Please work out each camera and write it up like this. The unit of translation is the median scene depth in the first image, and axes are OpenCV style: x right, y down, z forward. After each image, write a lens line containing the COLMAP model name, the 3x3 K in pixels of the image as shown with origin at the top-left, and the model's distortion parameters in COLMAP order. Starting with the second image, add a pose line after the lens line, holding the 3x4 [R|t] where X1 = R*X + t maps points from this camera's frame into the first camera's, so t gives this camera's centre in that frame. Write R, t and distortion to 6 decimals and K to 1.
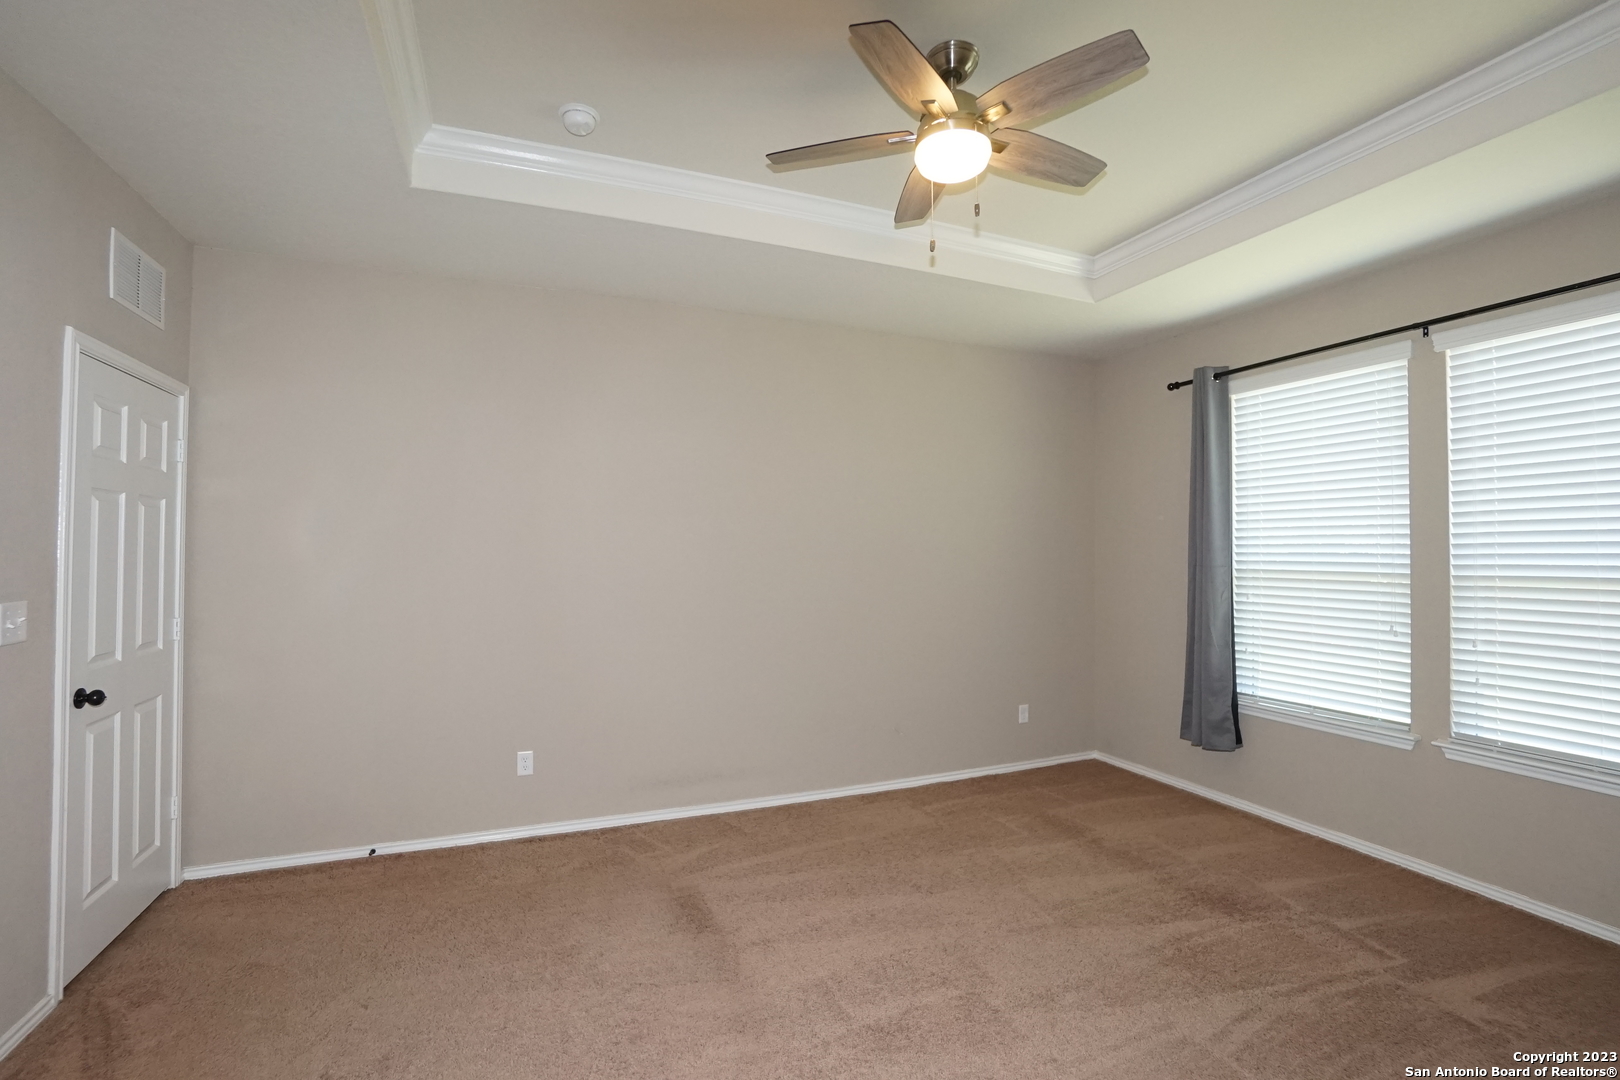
lens RADIAL K [[721.7, 0, 806.5], [0, 721.7, 534.1], [0, 0, 1]] dist [-0.031211, 0.004621]
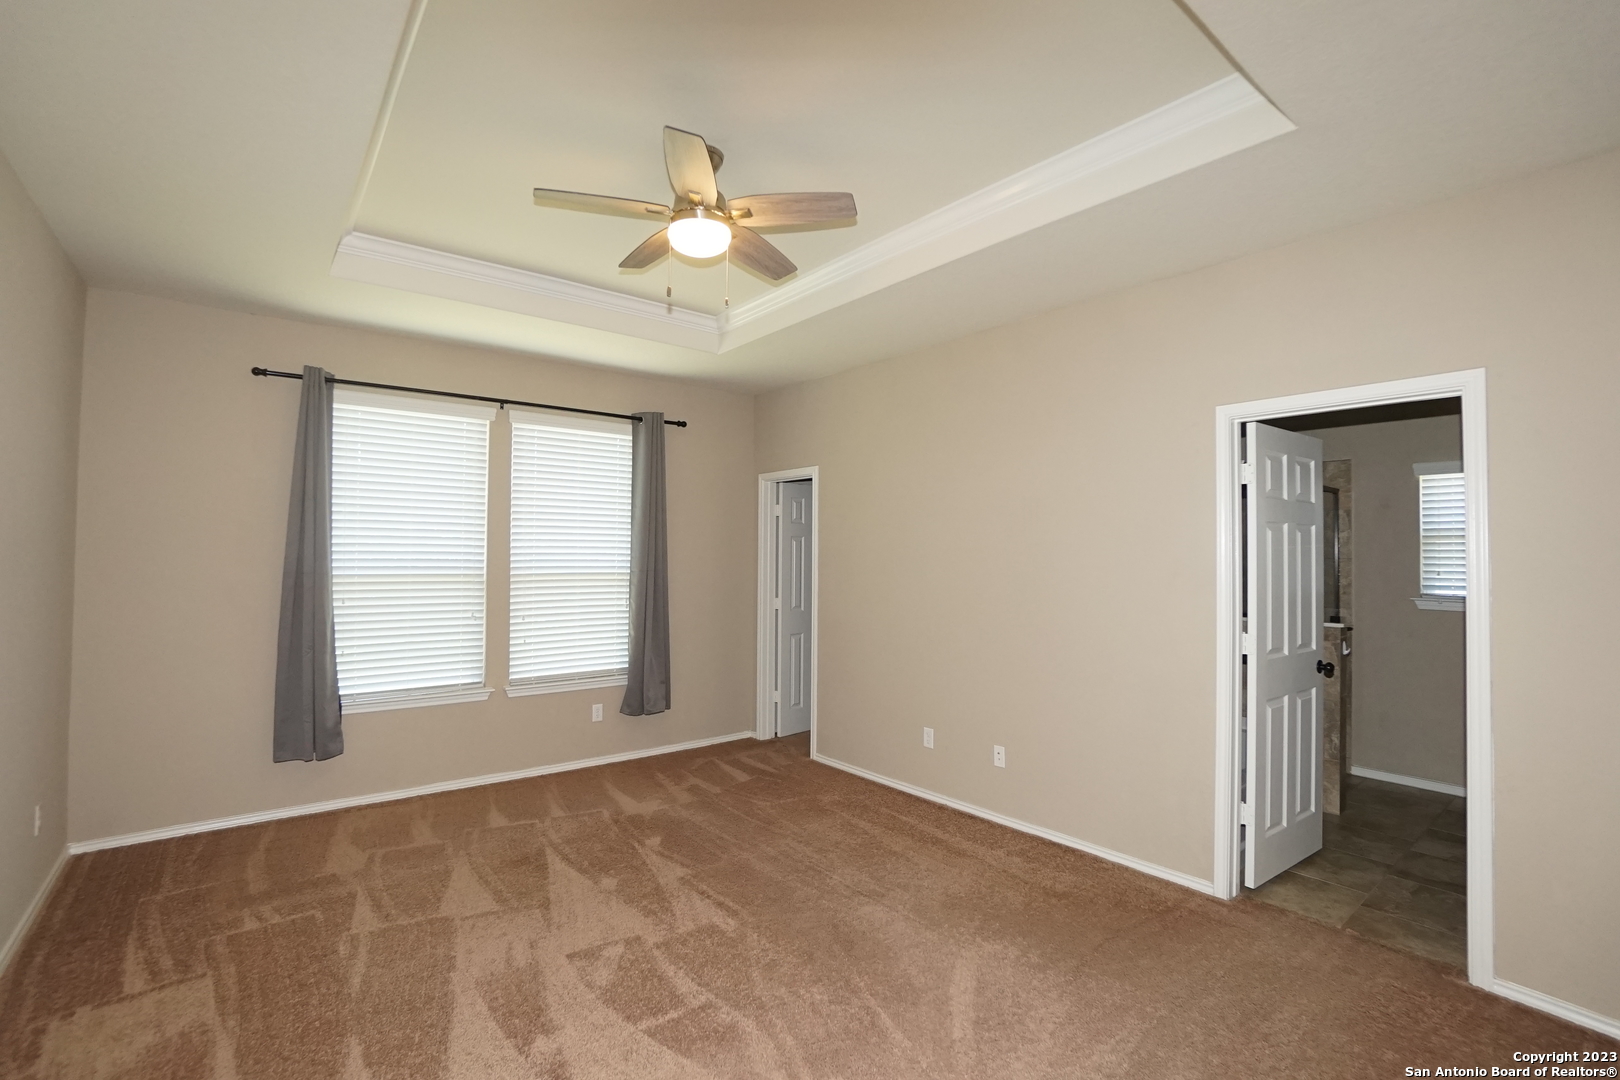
lens RADIAL K [[721.7, 0, 804.7], [0, 721.7, 544.1], [0, 0, 1]] dist [-0.031211, 0.004621]
pose [[-0.270577, 0.008706, 0.962659, -0.684745], [-0.029255, 0.999423, -0.017261, 0.002583], [-0.962254, -0.032834, -0.270166, 0.777215]]
